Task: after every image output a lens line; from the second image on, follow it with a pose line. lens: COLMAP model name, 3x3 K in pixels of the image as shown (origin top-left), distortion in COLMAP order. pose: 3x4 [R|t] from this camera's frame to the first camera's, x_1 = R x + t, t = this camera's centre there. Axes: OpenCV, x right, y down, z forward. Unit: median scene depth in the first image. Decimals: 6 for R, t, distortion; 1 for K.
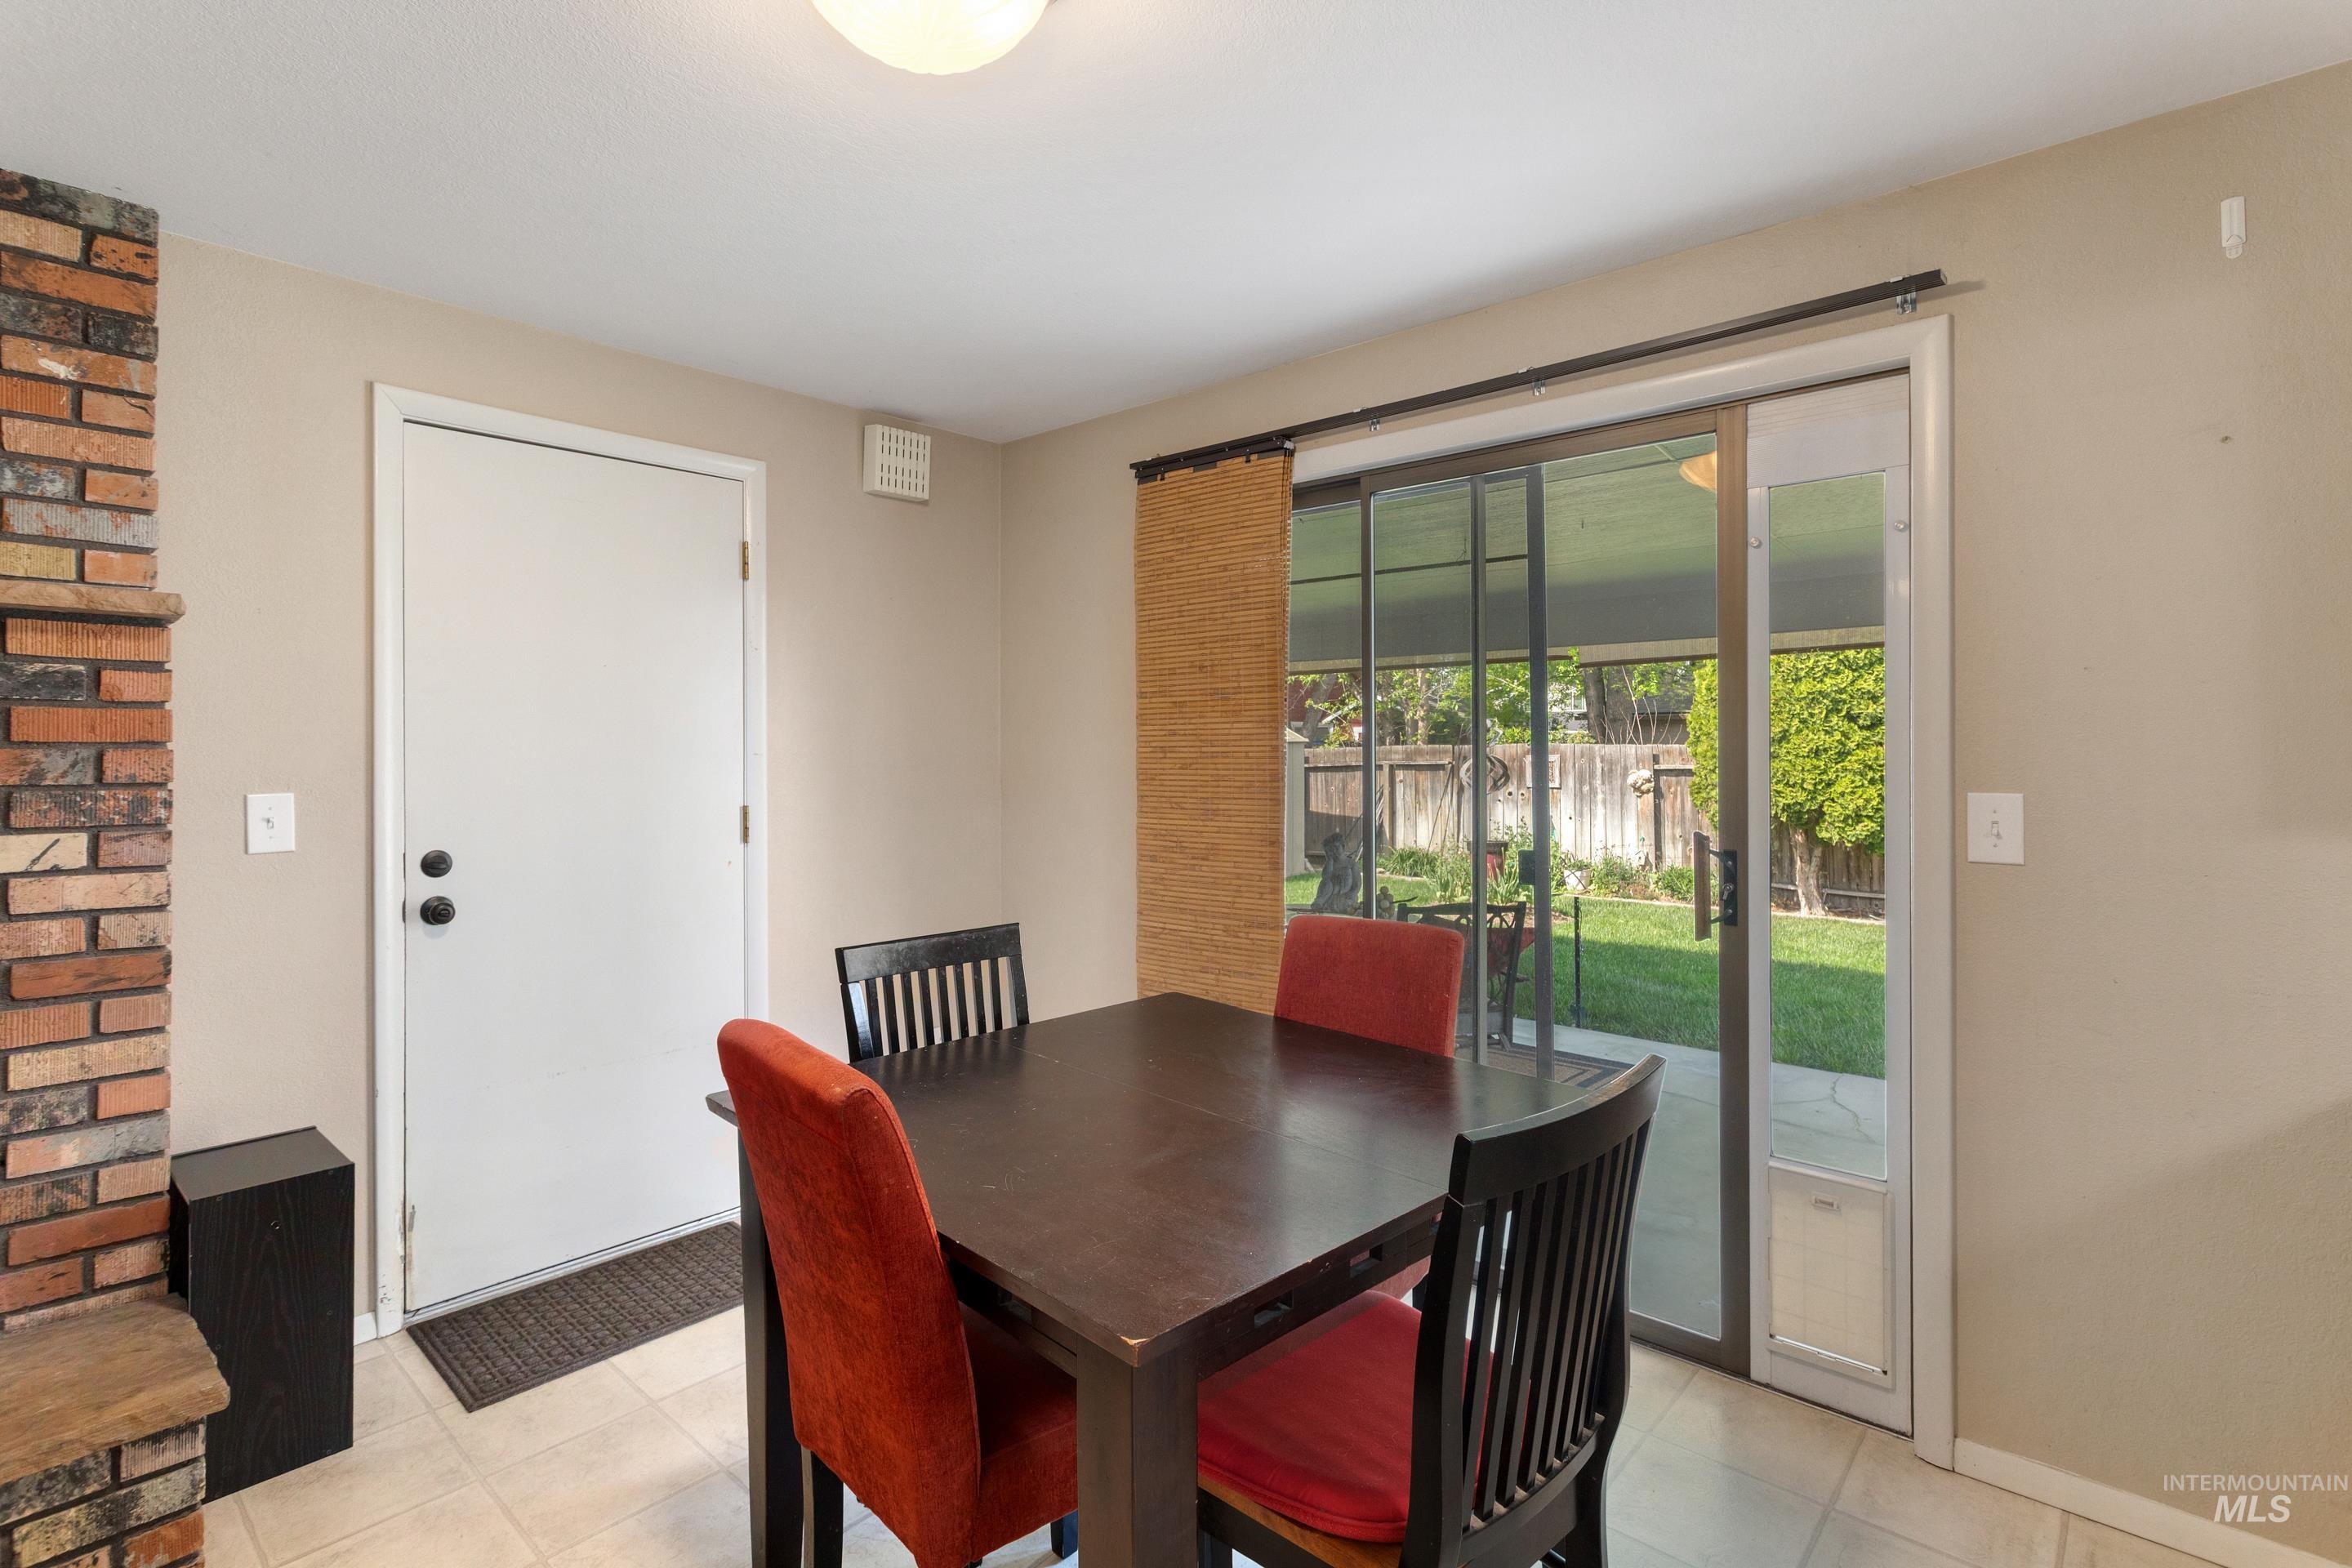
lens RADIAL K [[1124.7, 0, 1176.4], [0, 1124.7, 759.9], [0, 0, 1]] dist [-0.004647, 0.002567]
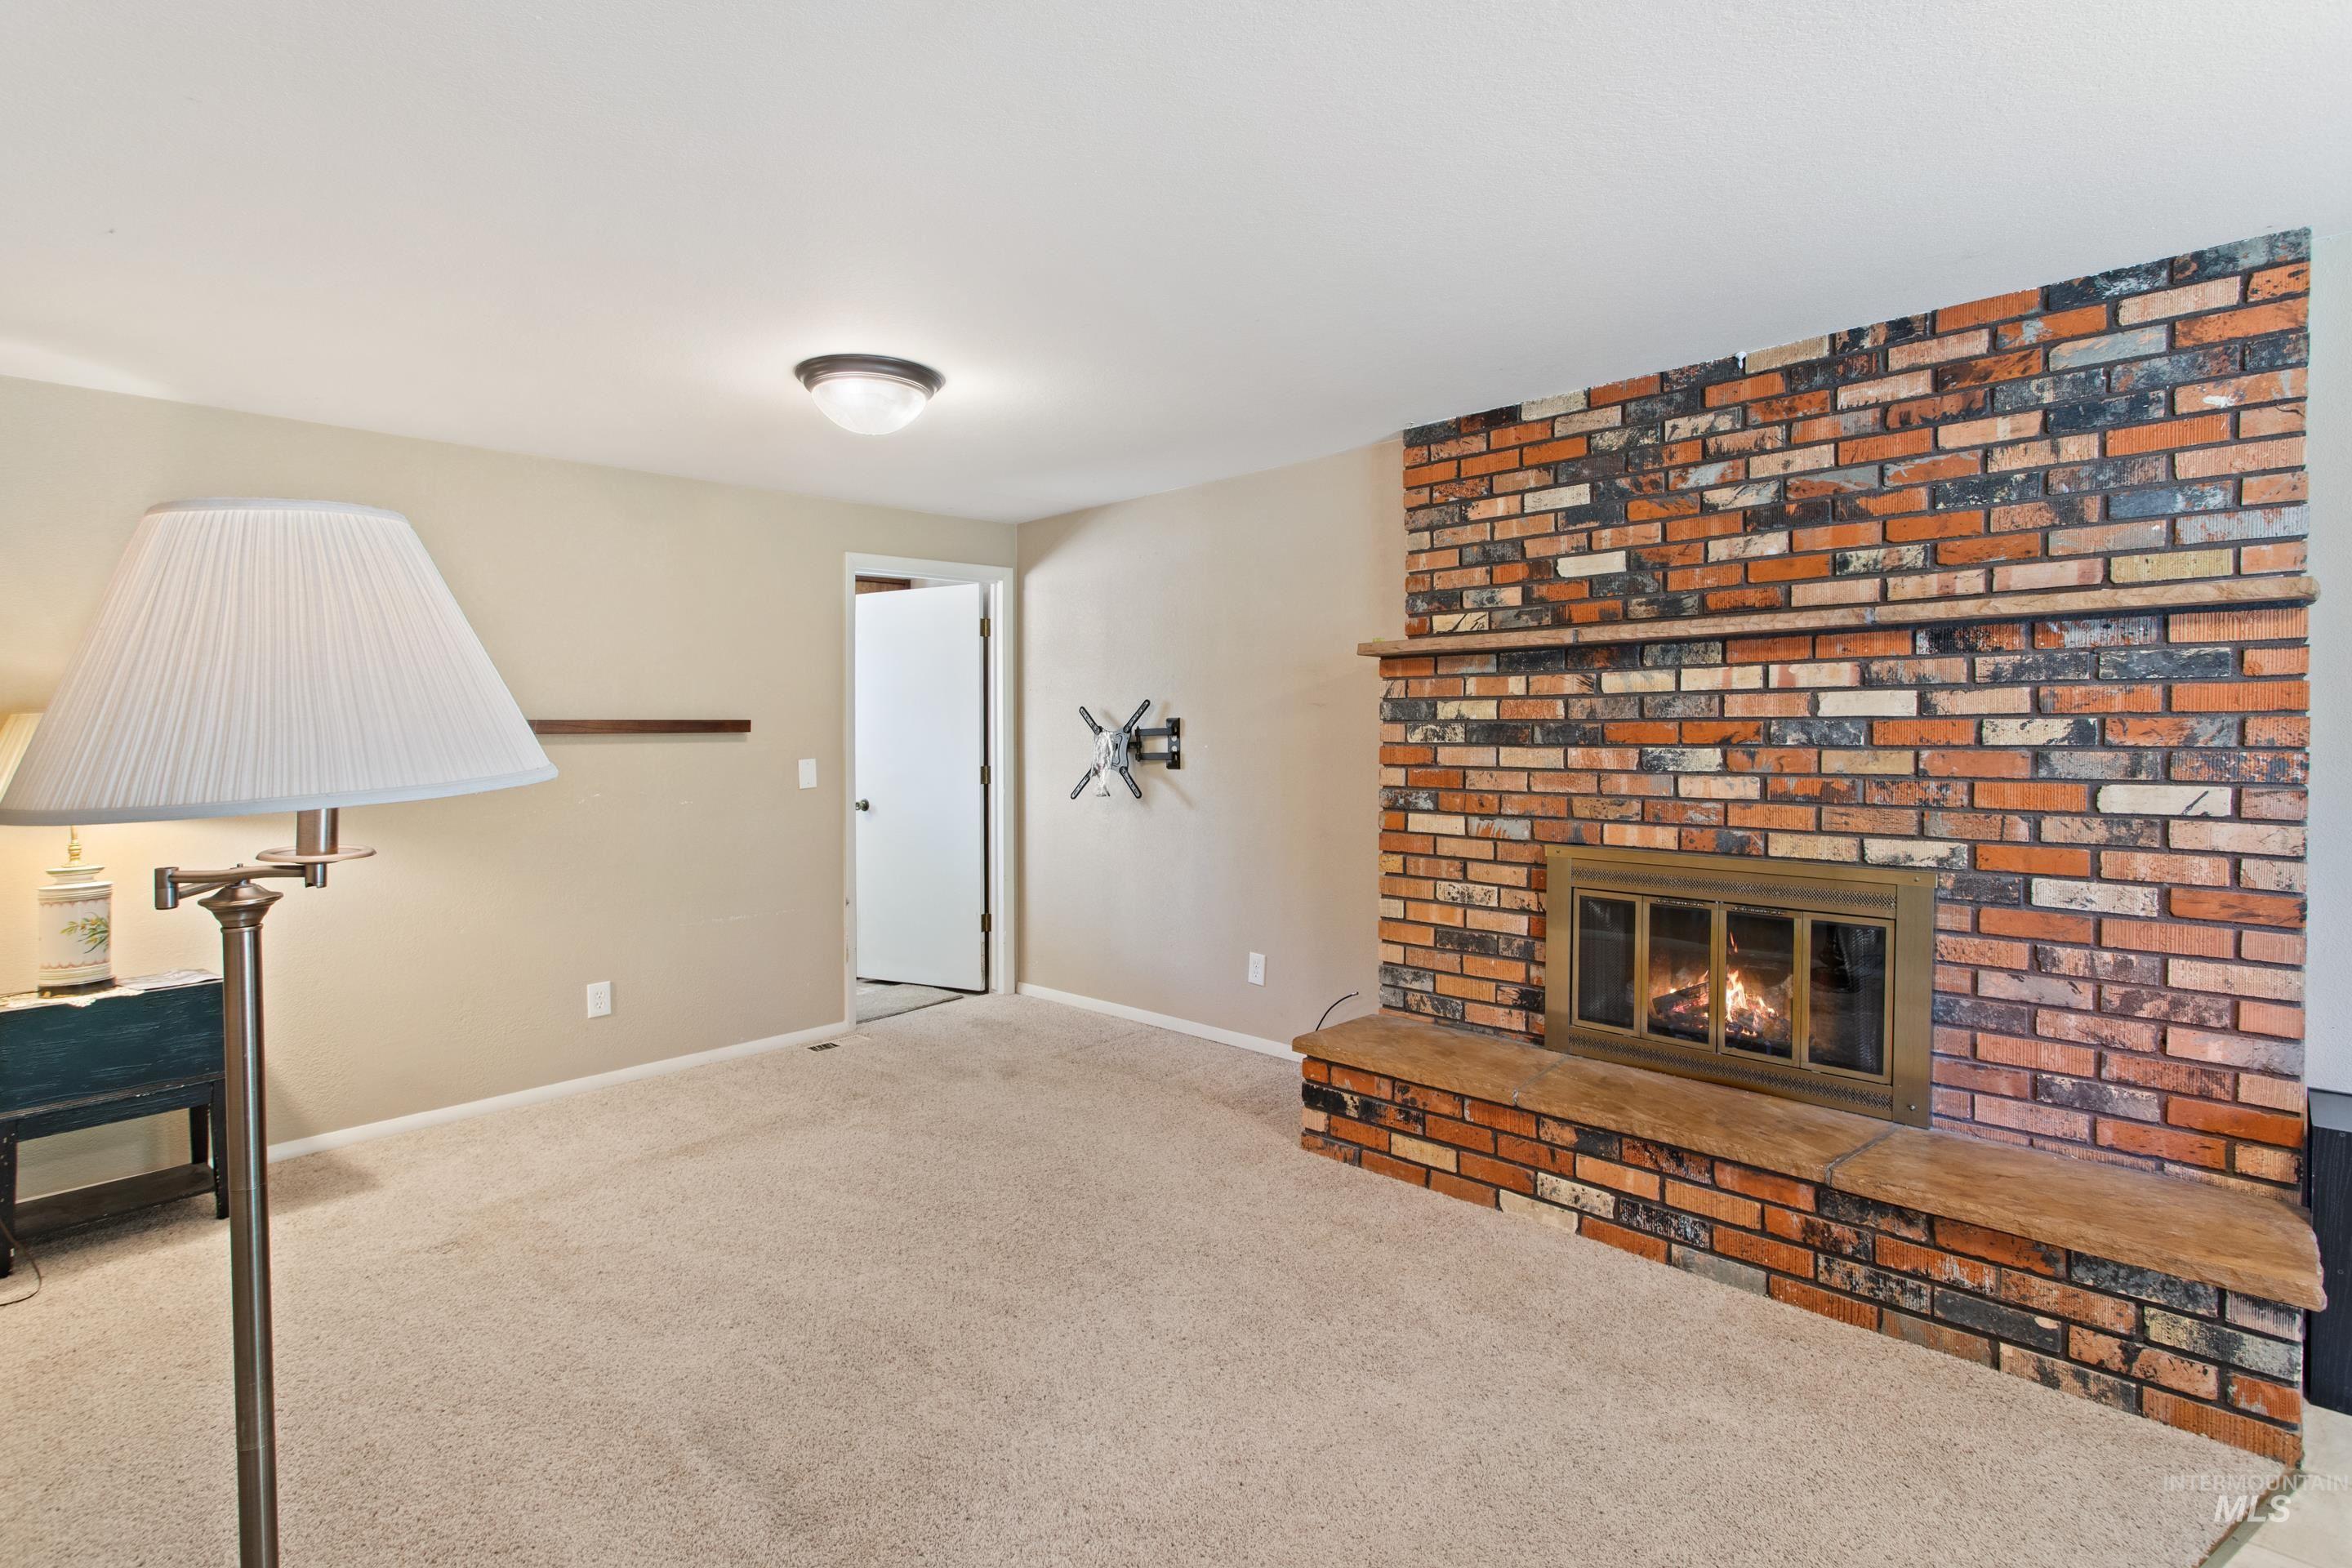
lens RADIAL K [[1124.7, 0, 1132.5], [0, 1124.7, 734.3], [0, 0, 1]] dist [-0.004647, 0.002567]
pose [[-0.064394, 0.008261, -0.997890, 0.279929], [0.001132, 0.999966, 0.008205, -0.002474], [0.997924, -0.000601, -0.064401, -0.083691]]
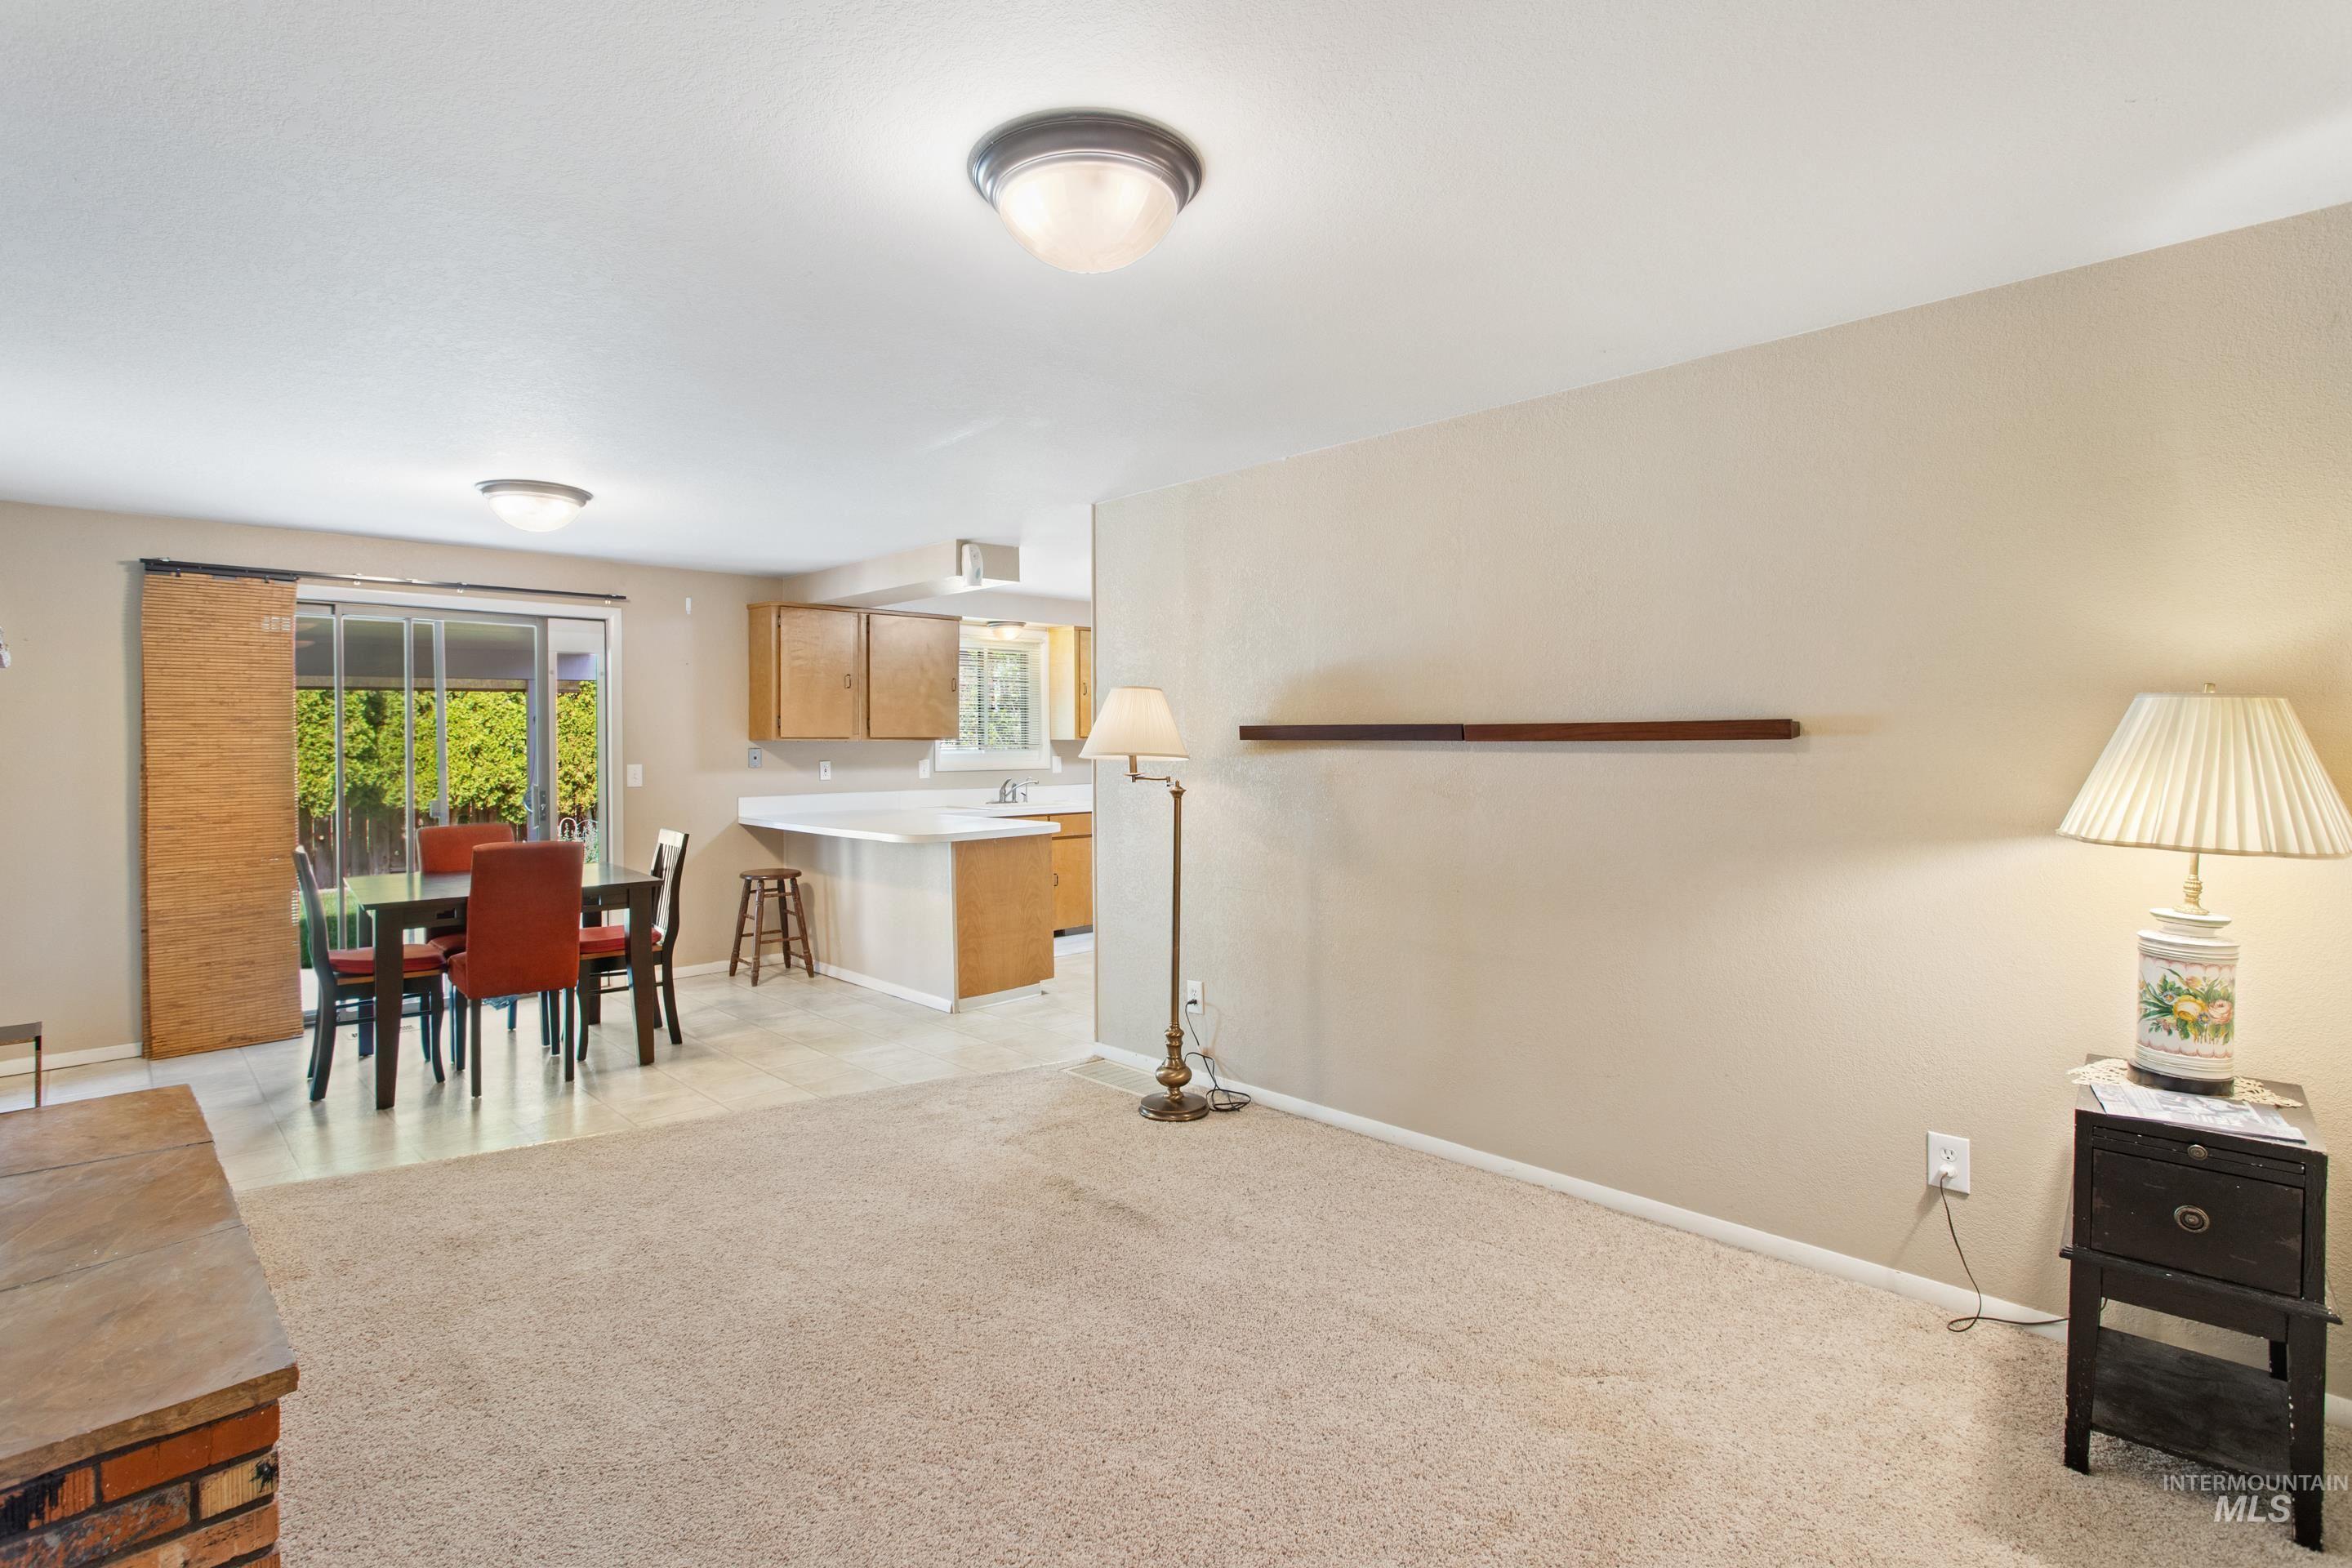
lens RADIAL K [[1124.7, 0, 1159.0], [0, 1124.7, 749.5], [0, 0, 1]] dist [-0.004647, 0.002567]
pose [[0.077240, -0.006128, 0.996994, -2.235316], [0.015155, 0.999873, 0.004971, -0.005835], [-0.996897, 0.014726, 0.077323, -0.682740]]
